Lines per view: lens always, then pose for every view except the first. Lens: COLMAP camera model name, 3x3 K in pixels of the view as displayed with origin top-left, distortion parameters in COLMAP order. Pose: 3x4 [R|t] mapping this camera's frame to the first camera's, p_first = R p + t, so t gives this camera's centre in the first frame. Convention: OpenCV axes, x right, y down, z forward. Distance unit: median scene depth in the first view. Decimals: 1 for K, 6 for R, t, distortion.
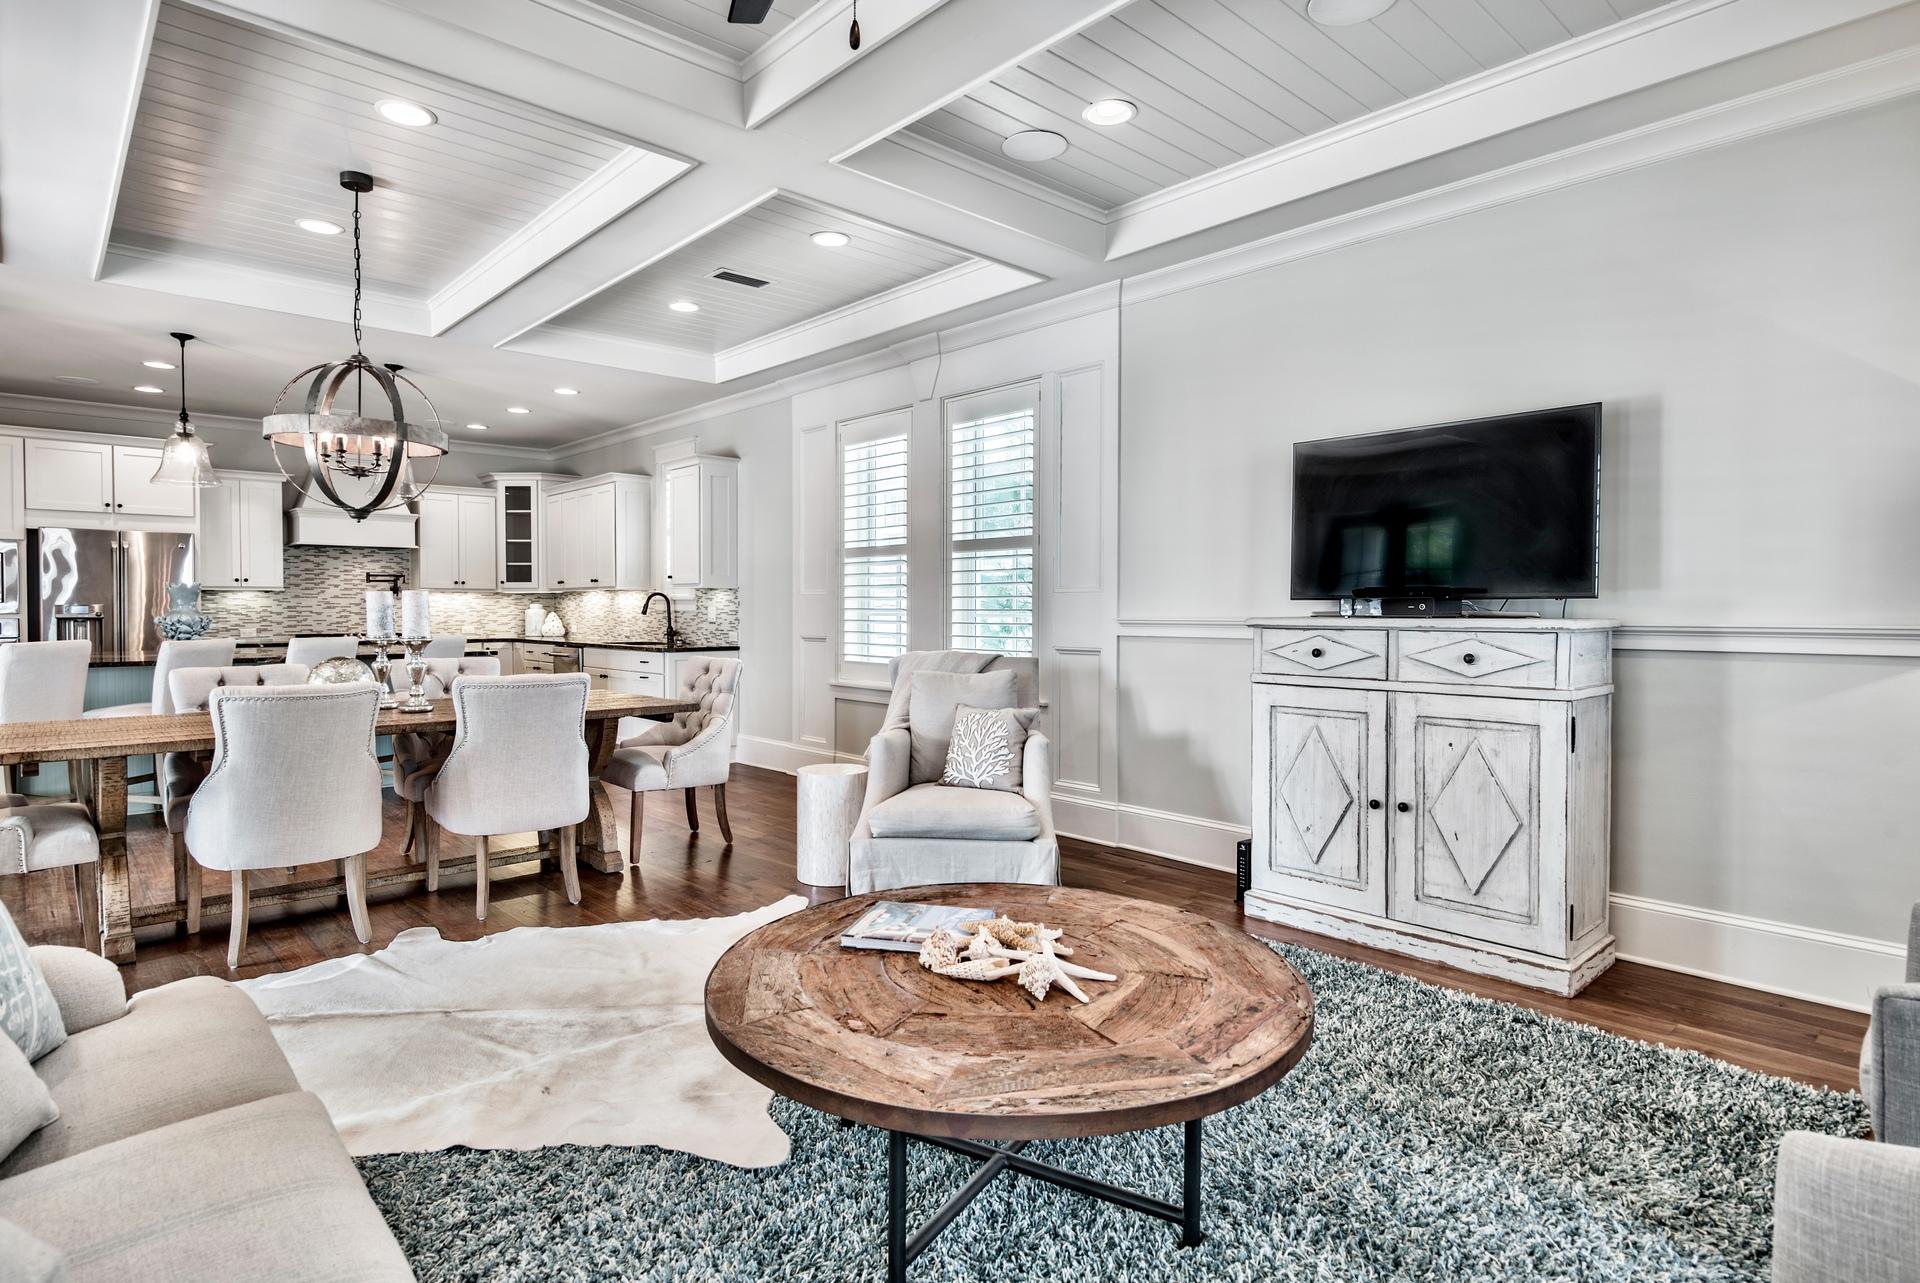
lens RADIAL K [[1010.4, 0, 962.9], [0, 1010.4, 615.1], [0, 0, 1]] dist [0.006277, -0.000396]
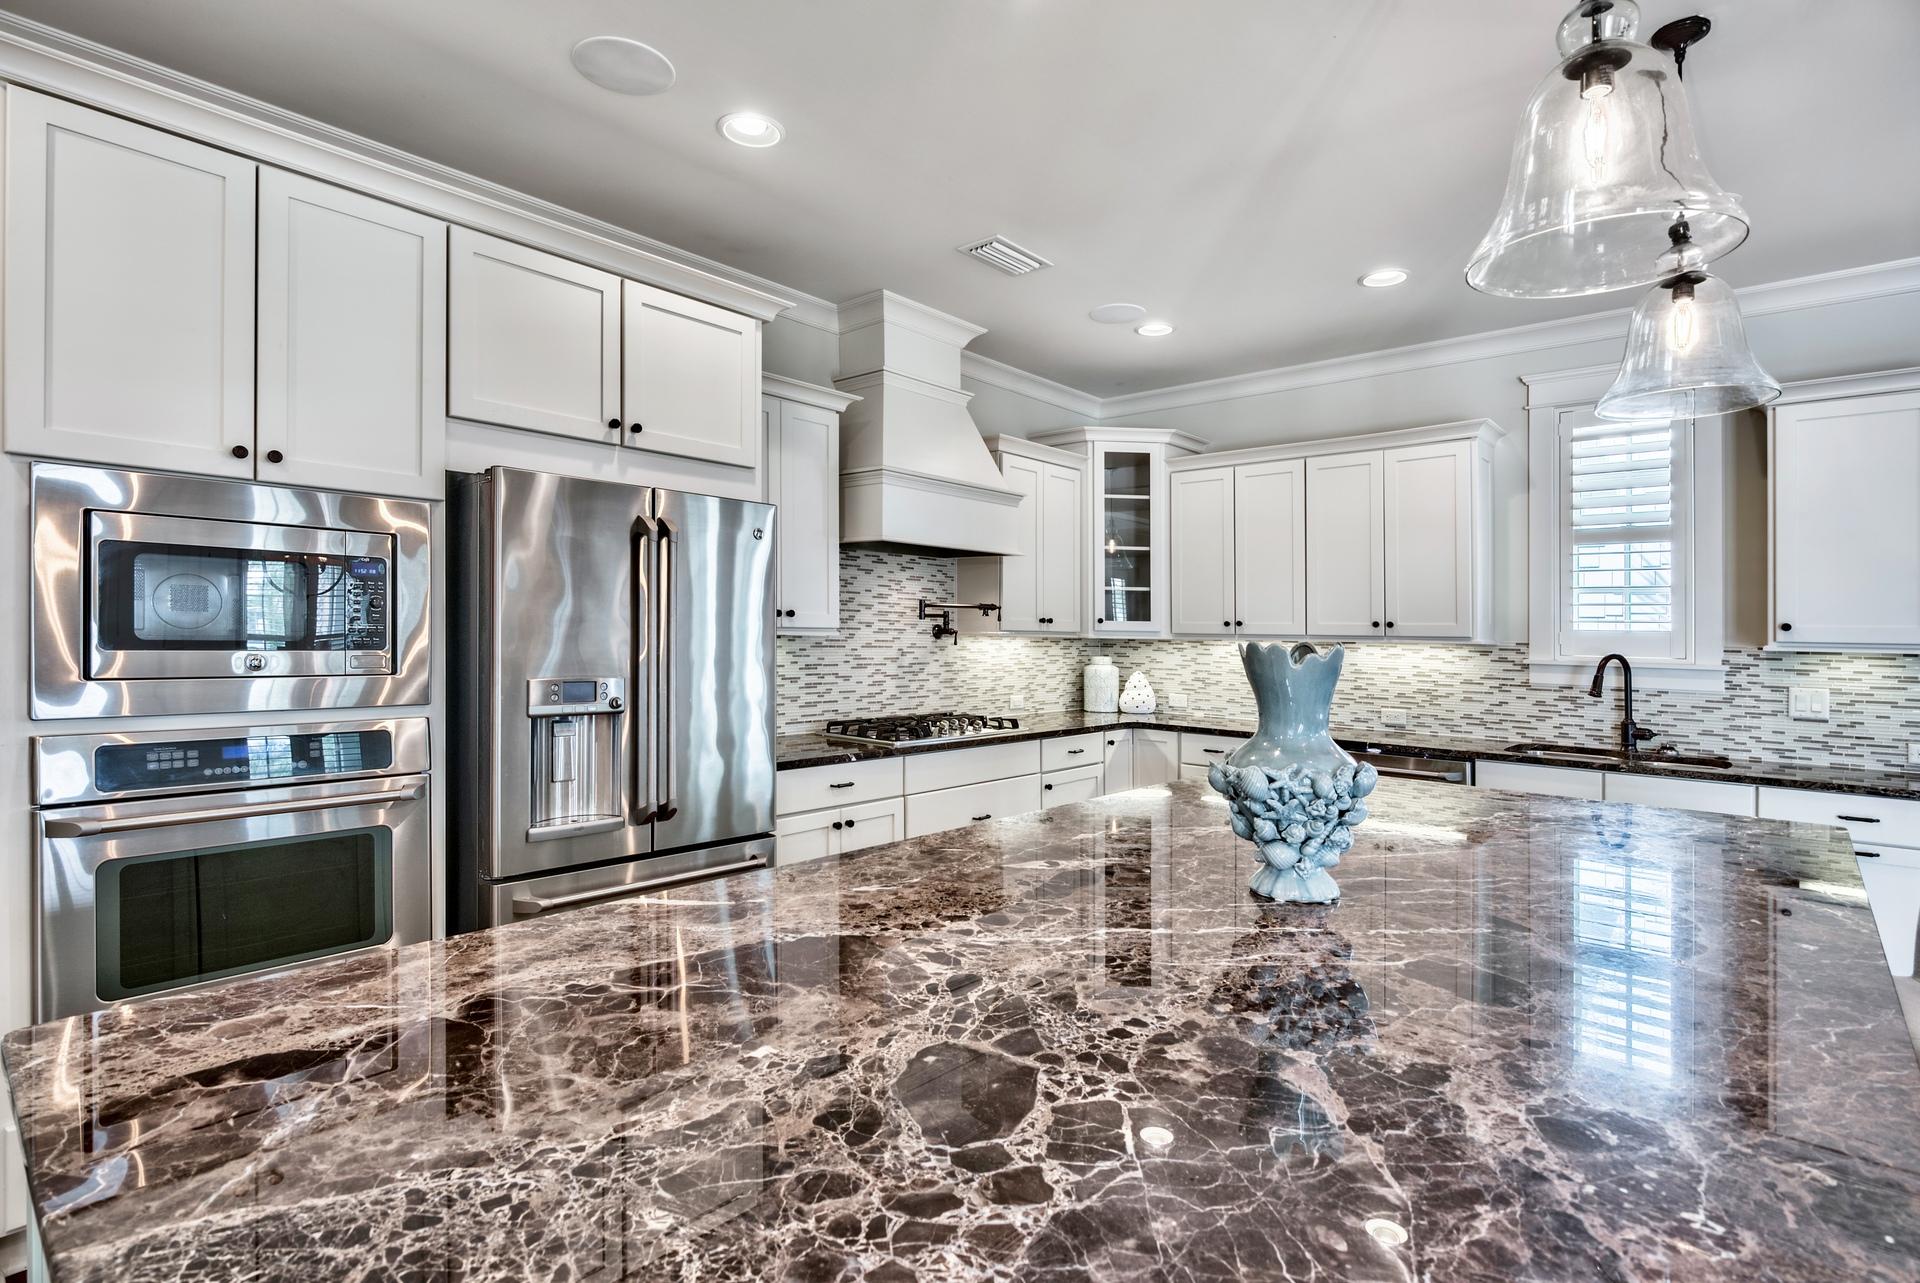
lens RADIAL K [[930.9, 0, 960.0], [0, 930.9, 641.5], [0, 0, 1]] dist [-0.002977, -0.000745]
pose [[0.995321, 0.016007, 0.095293, -0.671651], [-0.016243, 0.999867, 0.001695, -0.023476], [-0.095253, -0.003235, 0.995448, 0.564878]]
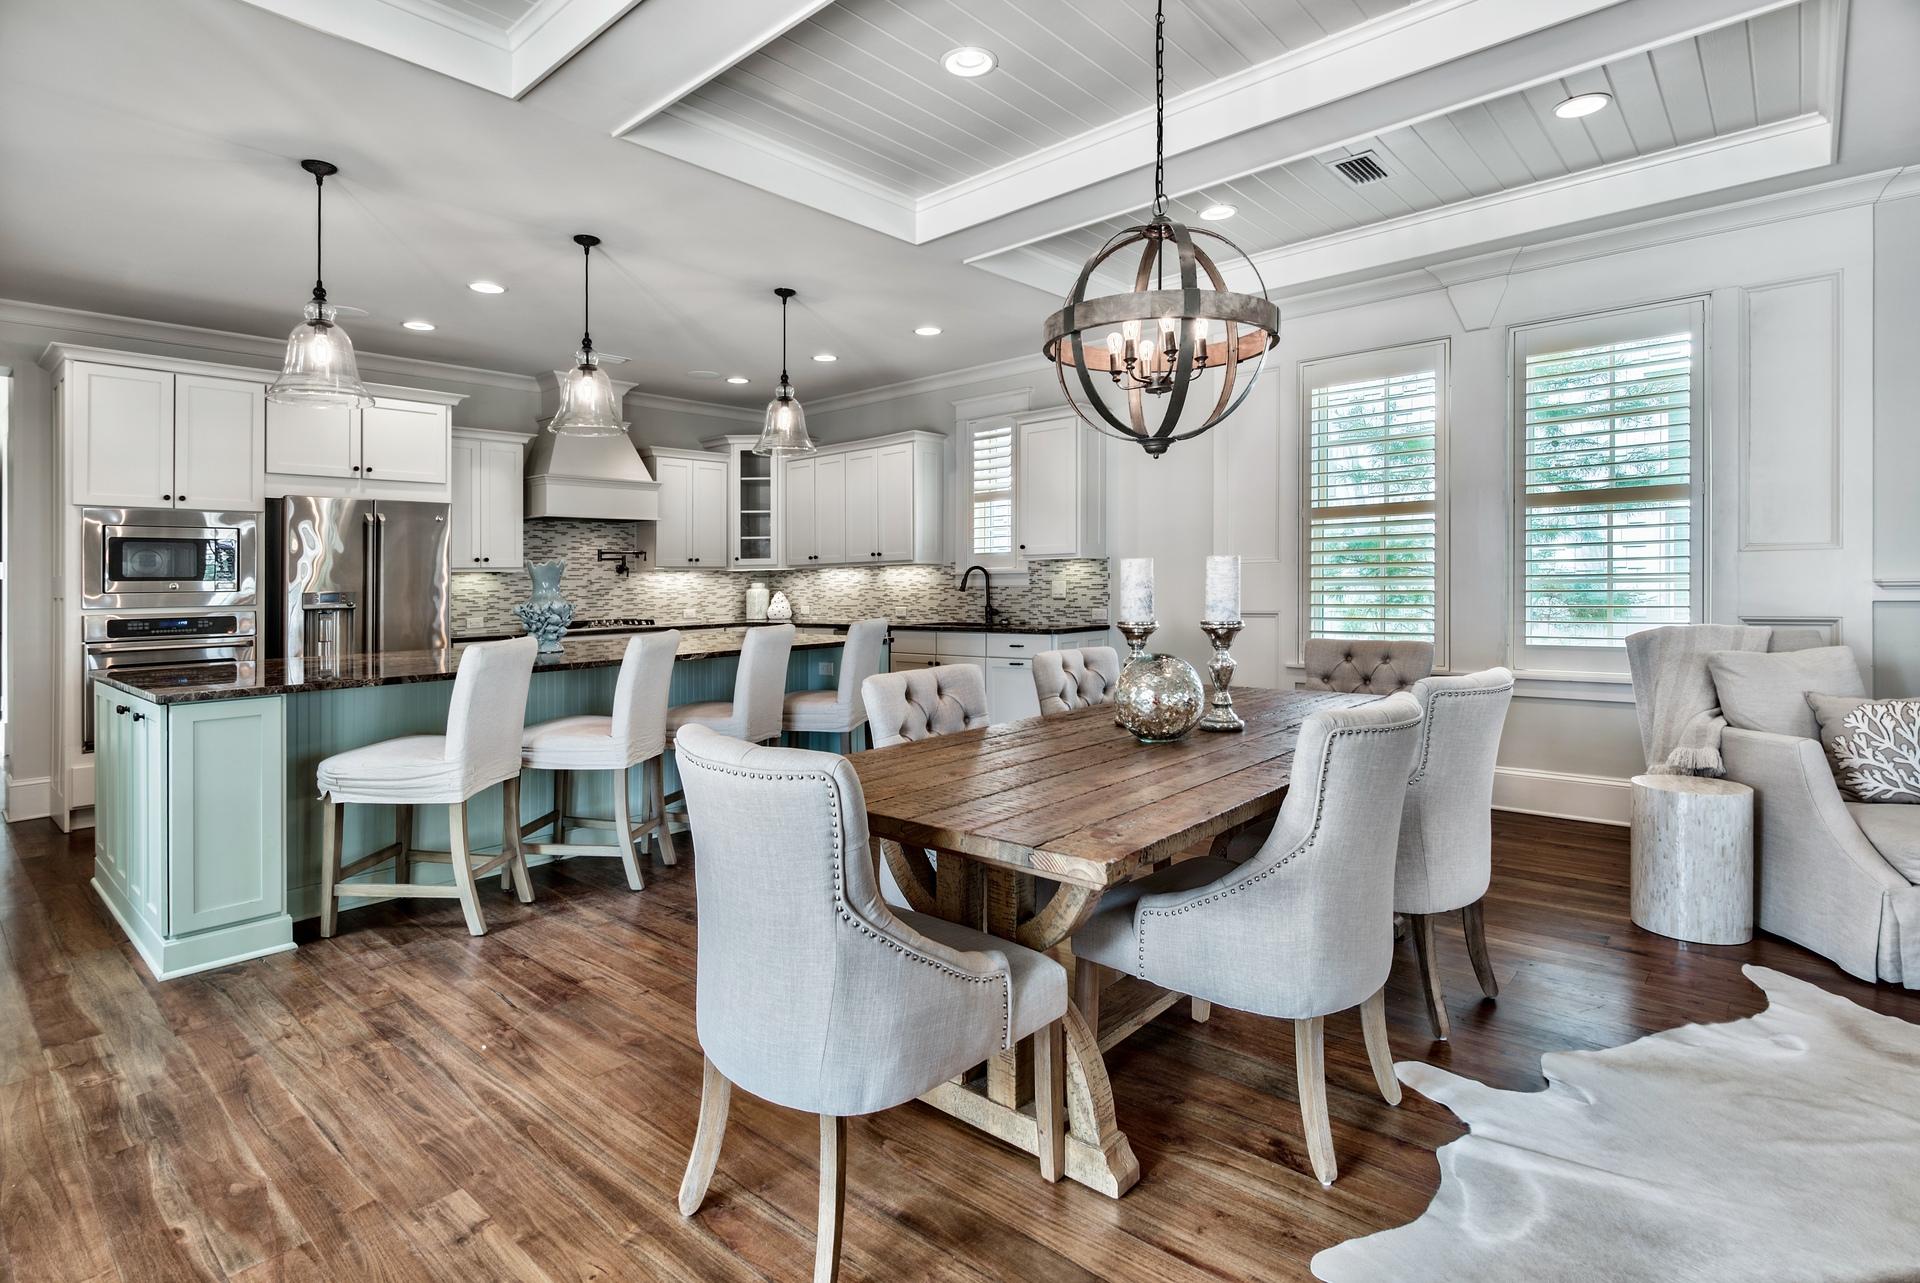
lens RADIAL K [[943.5, 0, 952.2], [0, 943.5, 554.6], [0, 0, 1]] dist [-0.004546, -0.000009]
pose [[0.995145, -0.016140, 0.097085, -0.400414], [0.019863, 0.999099, -0.037500, -0.001779], [-0.096392, 0.039246, 0.994569, 0.186705]]
